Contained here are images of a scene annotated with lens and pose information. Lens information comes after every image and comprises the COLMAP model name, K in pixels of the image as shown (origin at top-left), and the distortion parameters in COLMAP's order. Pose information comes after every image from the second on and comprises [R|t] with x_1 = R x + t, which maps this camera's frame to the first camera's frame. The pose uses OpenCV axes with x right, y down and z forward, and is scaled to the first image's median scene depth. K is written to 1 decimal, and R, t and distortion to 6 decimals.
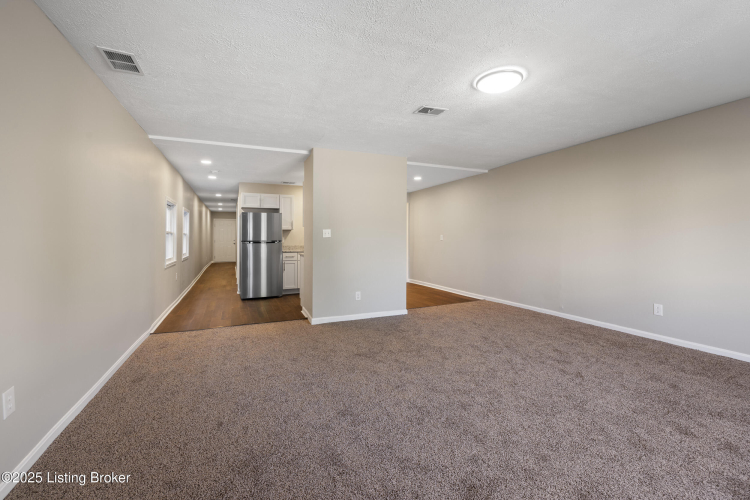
lens RADIAL K [[317.1, 0, 379.2], [0, 317.1, 243.0], [0, 0, 1]] dist [-0.000968, -0.000442]
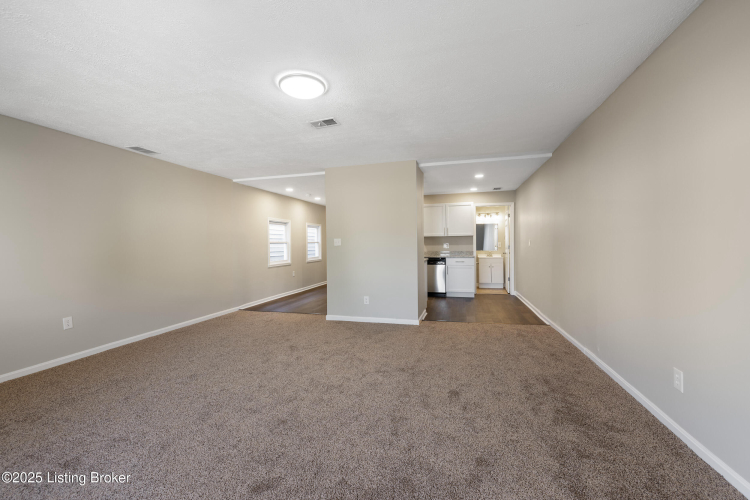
lens RADIAL K [[317.1, 0, 376.7], [0, 317.1, 246.4], [0, 0, 1]] dist [-0.000968, -0.000442]
pose [[0.772880, -0.003919, -0.634540, 0.675451], [0.003616, 0.999992, -0.001772, -0.012813], [0.634542, -0.000925, 0.772888, 0.211700]]
